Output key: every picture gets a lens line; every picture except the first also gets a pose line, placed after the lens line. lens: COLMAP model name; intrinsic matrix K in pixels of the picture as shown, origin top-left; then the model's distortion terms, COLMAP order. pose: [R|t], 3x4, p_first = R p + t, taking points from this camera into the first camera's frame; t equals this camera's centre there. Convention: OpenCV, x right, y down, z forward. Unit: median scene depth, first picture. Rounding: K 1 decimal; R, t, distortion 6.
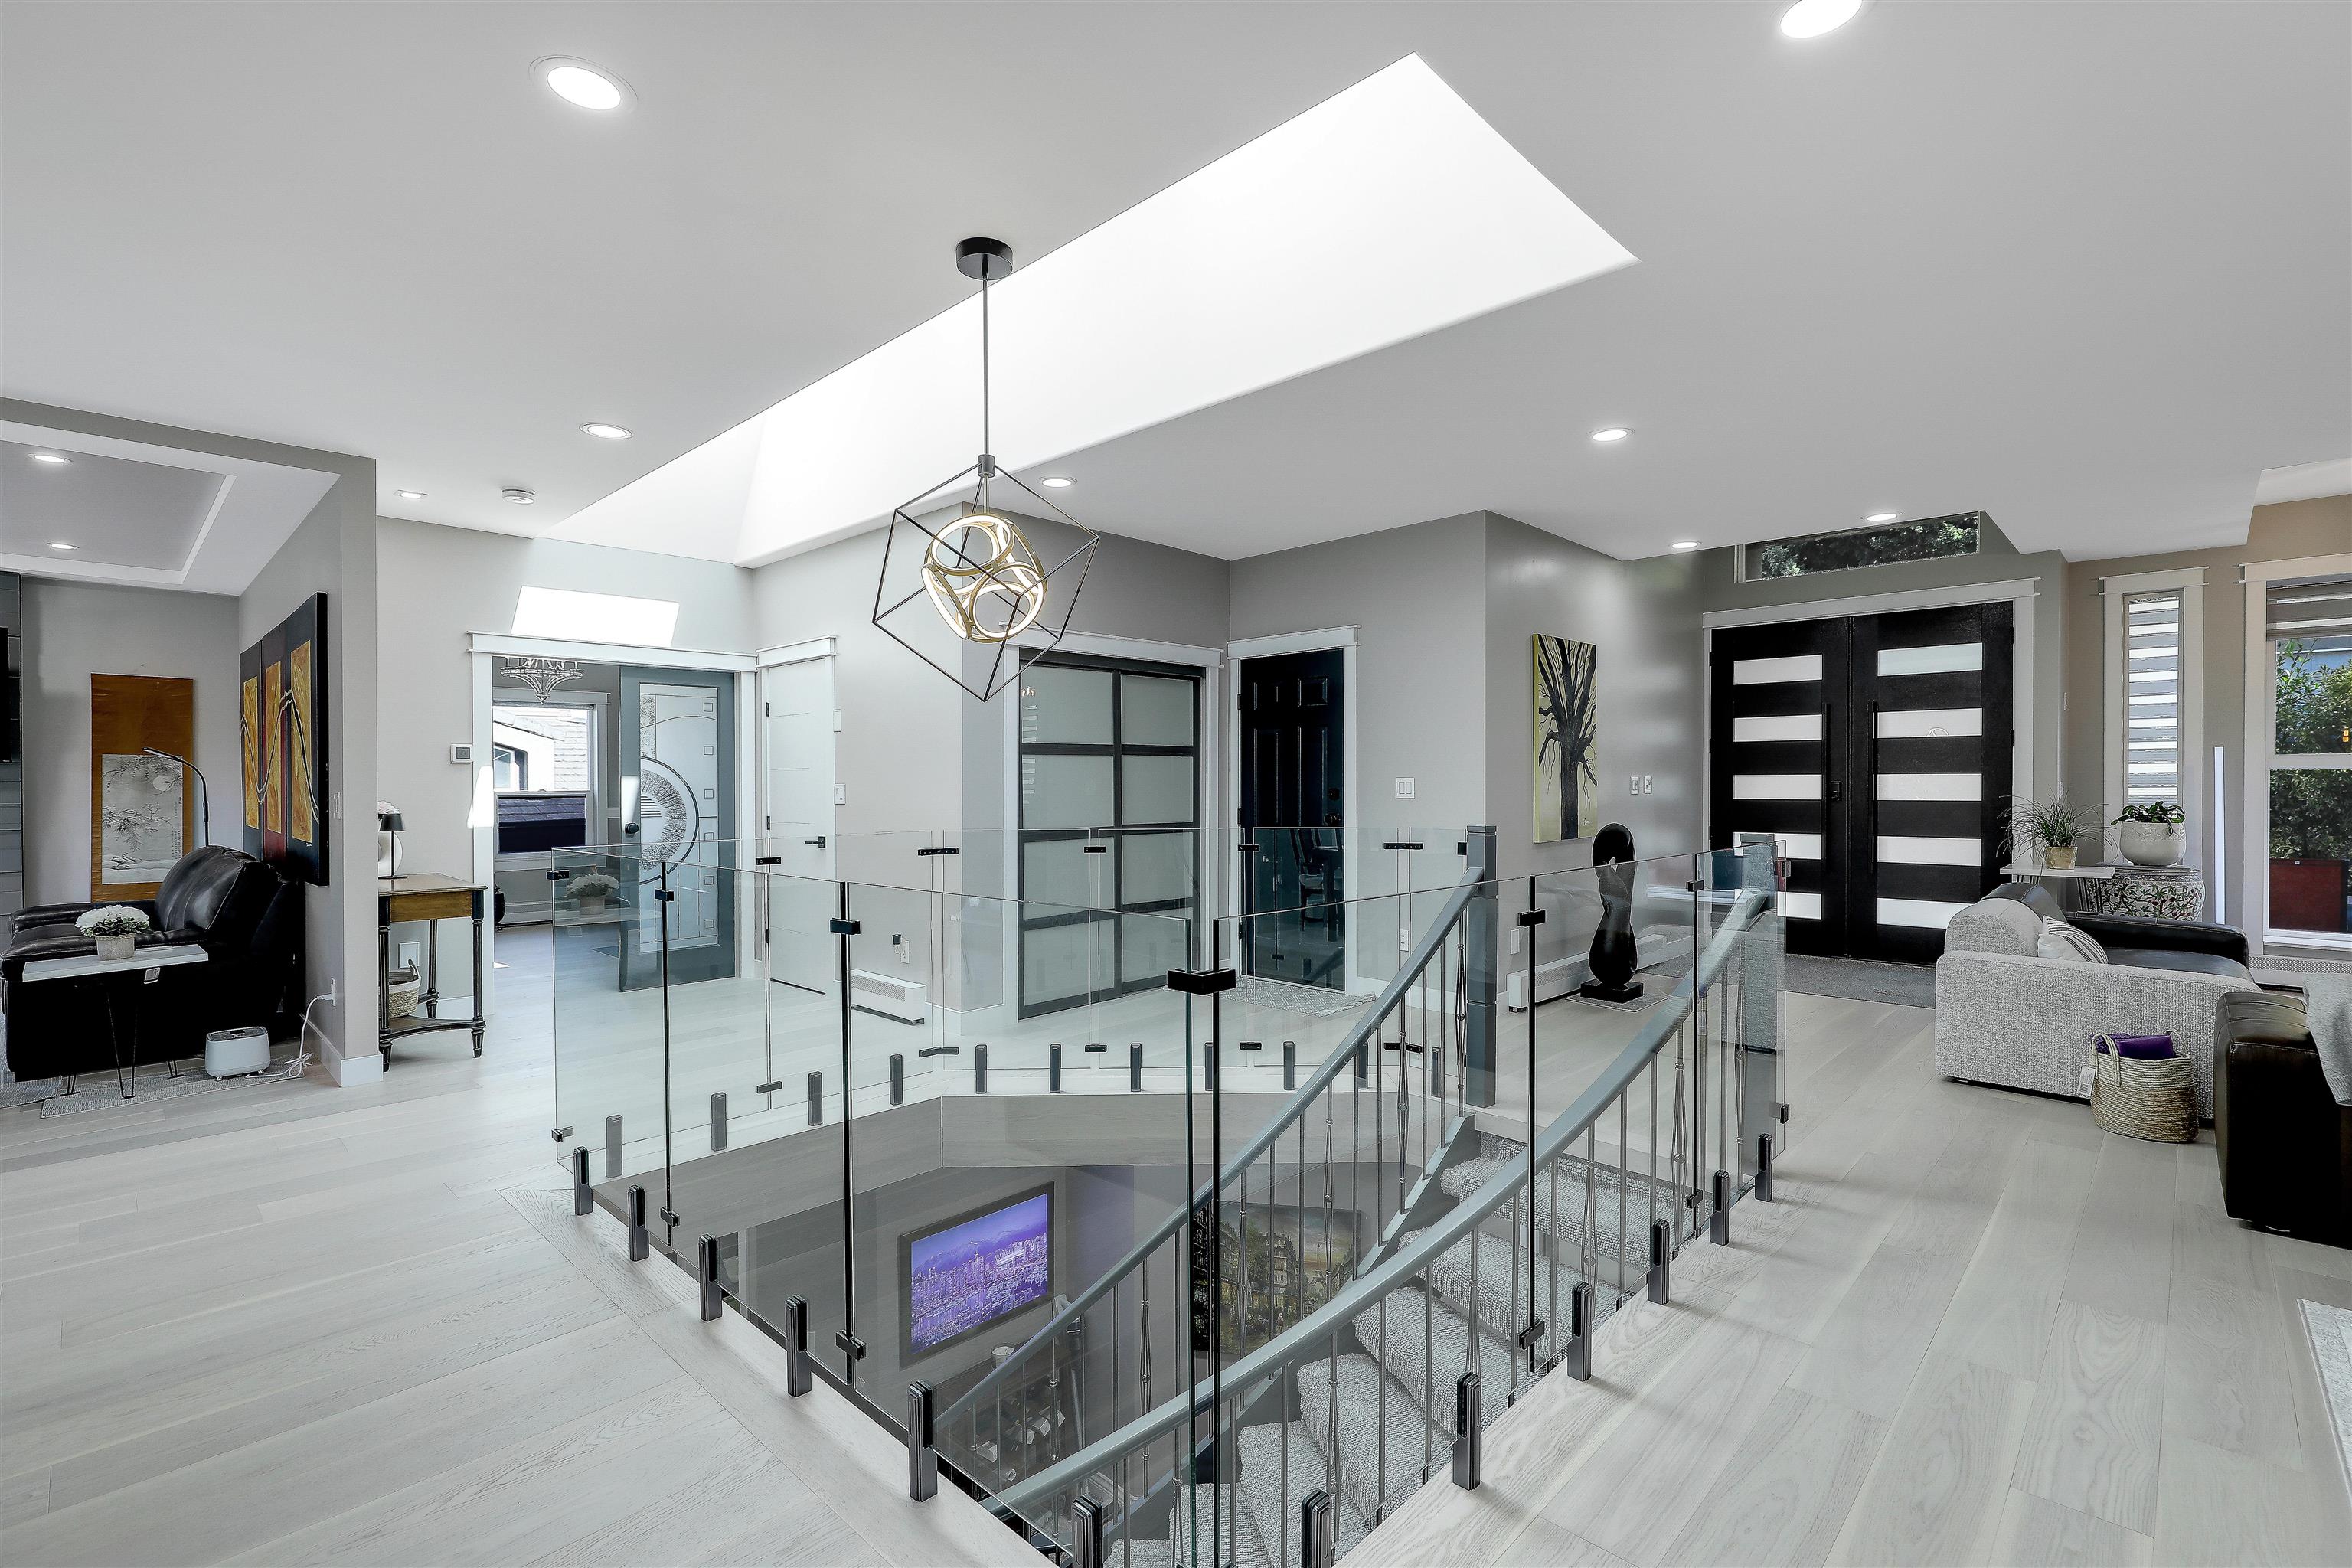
lens RADIAL K [[1061.5, 0, 1183.0], [0, 1061.5, 790.9], [0, 0, 1]] dist [0.002508, -0.000210]
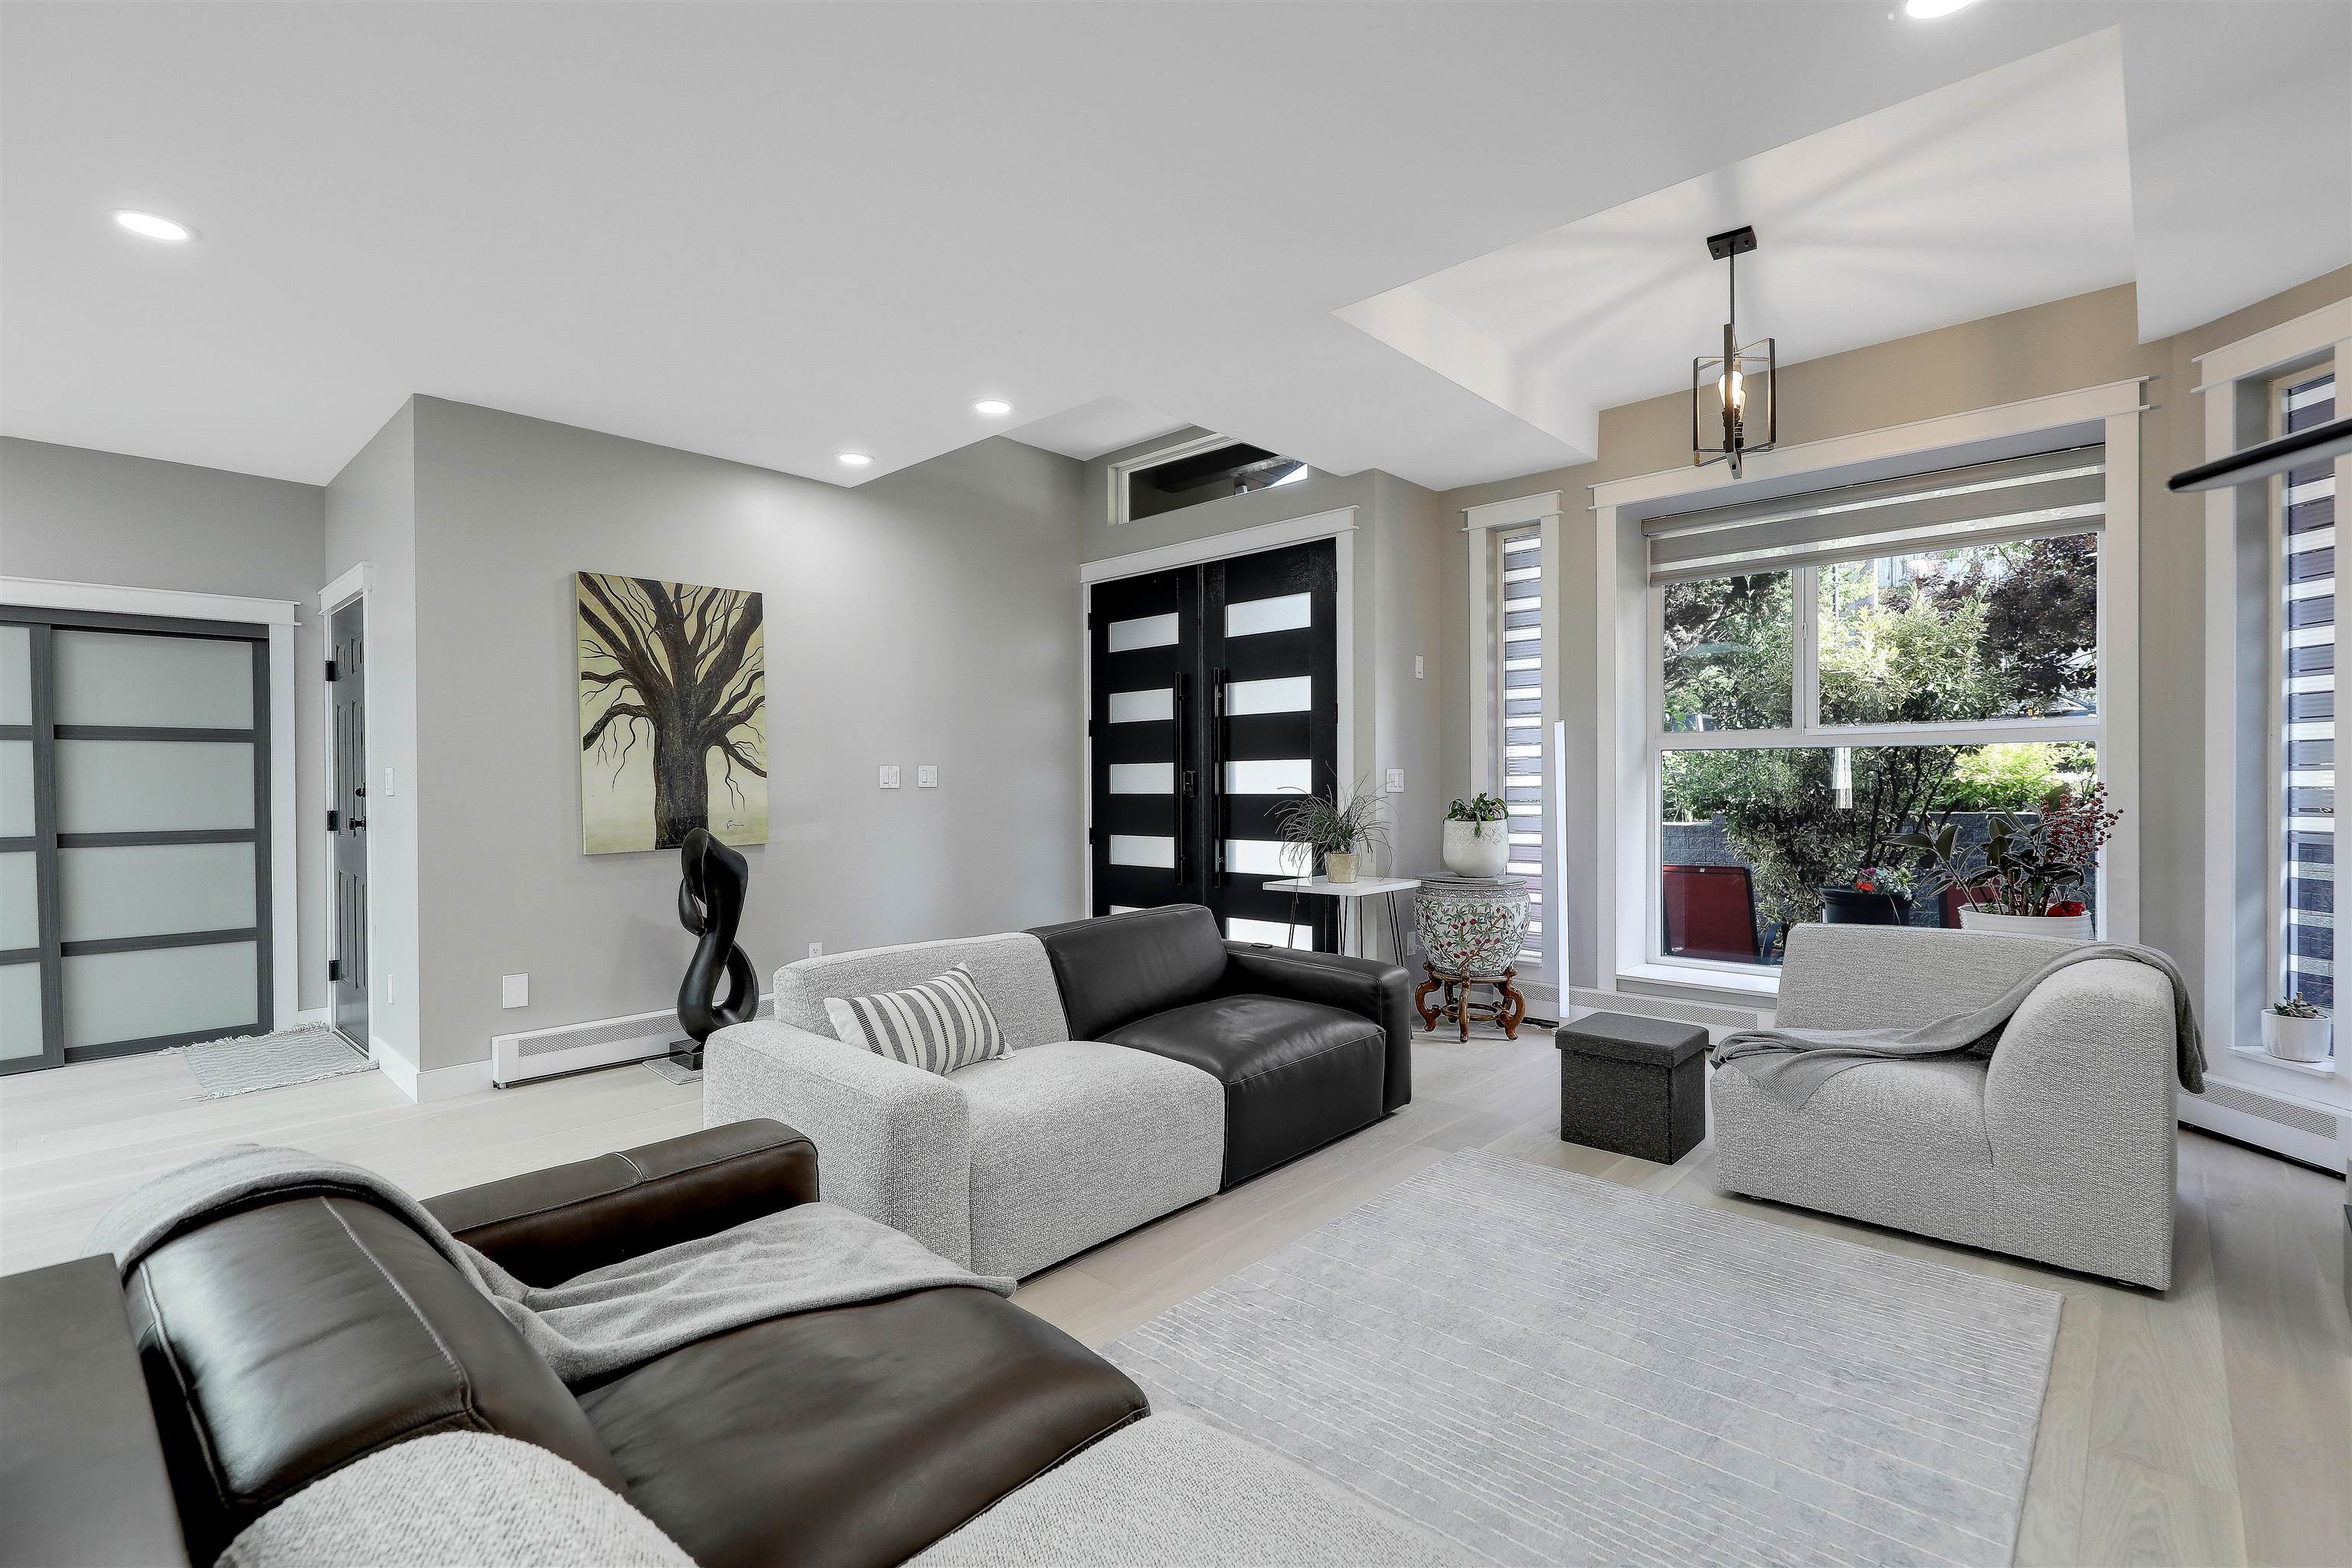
lens RADIAL K [[1061.5, 0, 1167.6], [0, 1061.5, 785.1], [0, 0, 1]] dist [0.002508, -0.000210]
pose [[0.999810, -0.006753, 0.018278, 0.655187], [0.006811, 0.999972, -0.003119, 0.004968], [-0.018256, 0.003242, 0.999828, 0.229396]]
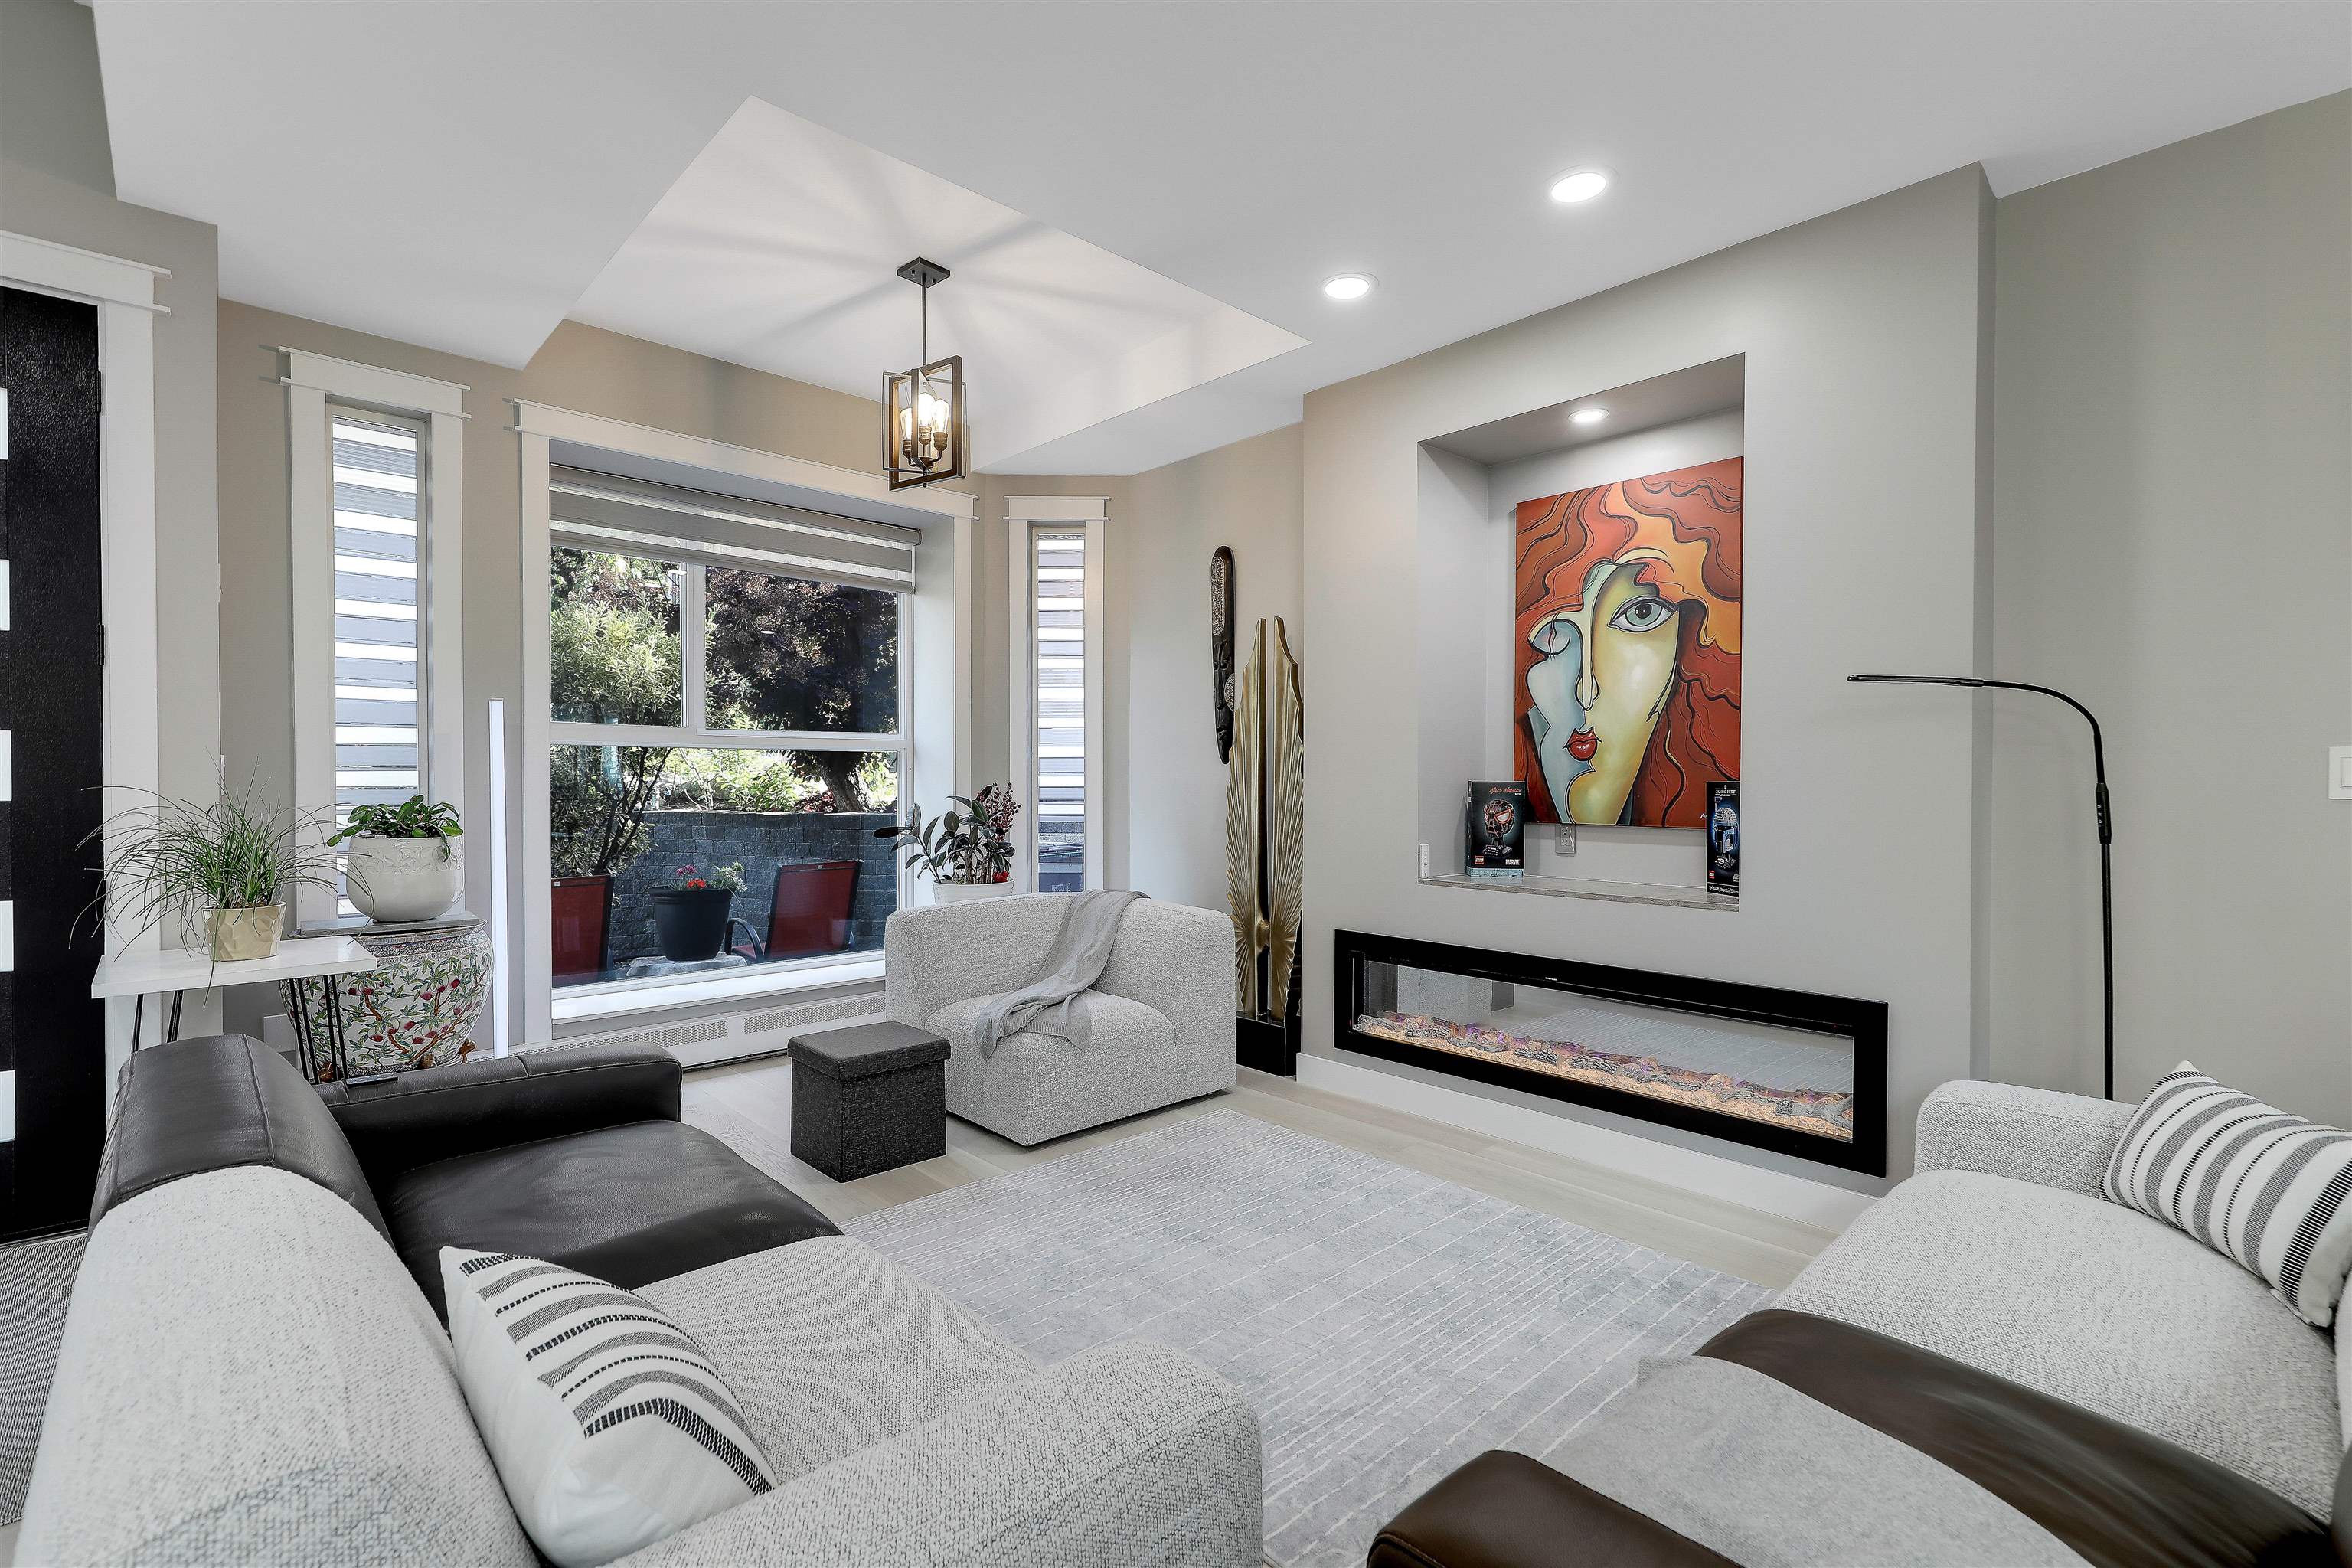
lens RADIAL K [[1061.5, 0, 1218.2], [0, 1061.5, 791.1], [0, 0, 1]] dist [0.002508, -0.000210]
pose [[0.039622, -0.011021, 0.999154, 0.397502], [0.002214, 0.999938, 0.010941, 0.002539], [-0.999212, 0.001779, 0.039644, 0.566838]]
